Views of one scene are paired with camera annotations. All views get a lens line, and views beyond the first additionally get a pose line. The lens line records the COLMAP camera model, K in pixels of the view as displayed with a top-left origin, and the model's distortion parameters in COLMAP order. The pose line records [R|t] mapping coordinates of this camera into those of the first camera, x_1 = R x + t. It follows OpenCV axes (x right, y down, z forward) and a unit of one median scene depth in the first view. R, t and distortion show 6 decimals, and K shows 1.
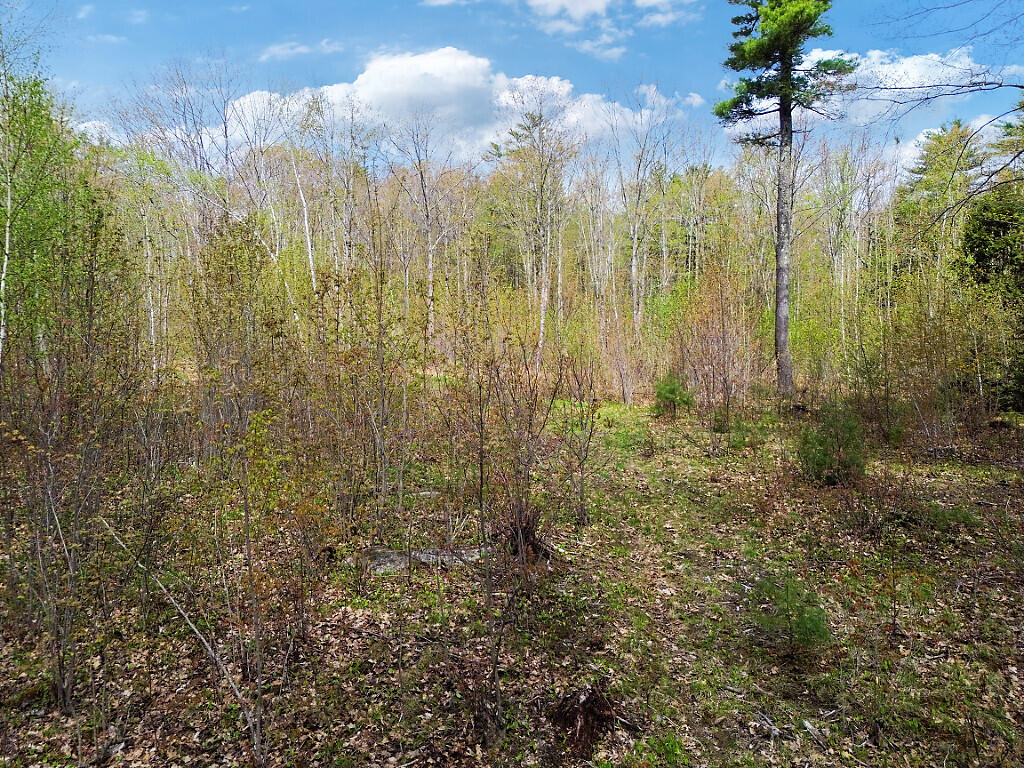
lens RADIAL K [[713.1, 0, 514.6], [0, 713.1, 384.9], [0, 0, 1]] dist [0.058072, -0.023026]
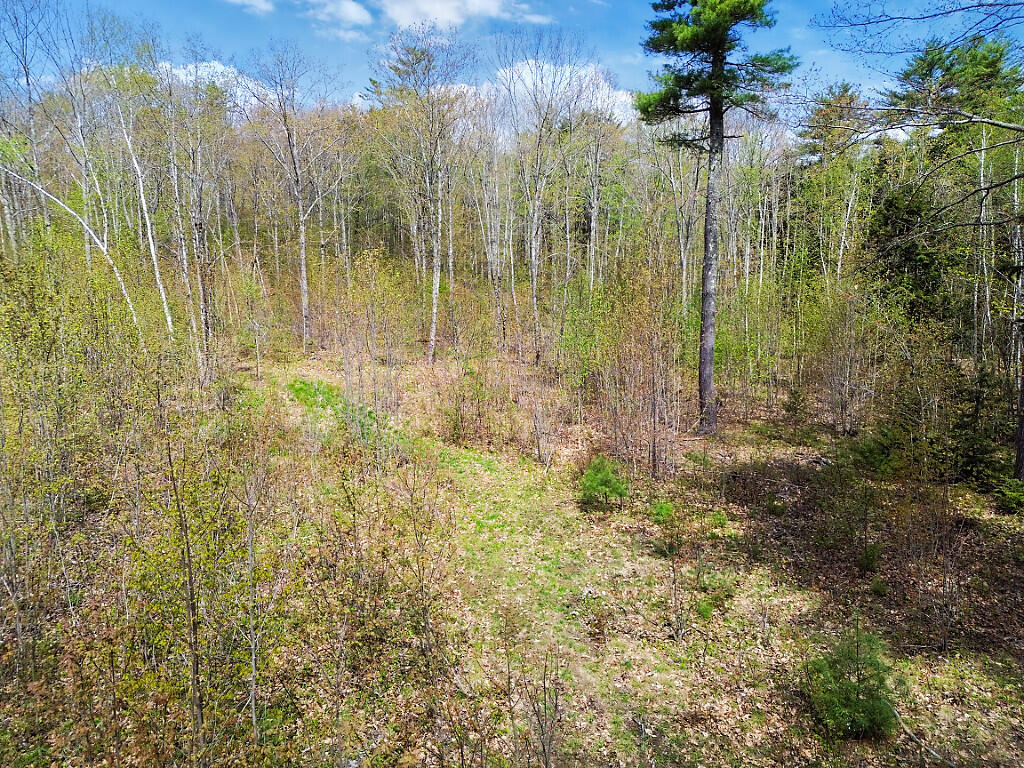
lens RADIAL K [[713.1, 0, 510.9], [0, 713.1, 383.2], [0, 0, 1]] dist [0.058072, -0.023026]
pose [[0.987772, -0.012420, 0.155408, -0.010620], [-0.001523, 0.996005, 0.089282, -0.128125], [-0.155896, -0.088427, 0.983807, 0.150730]]
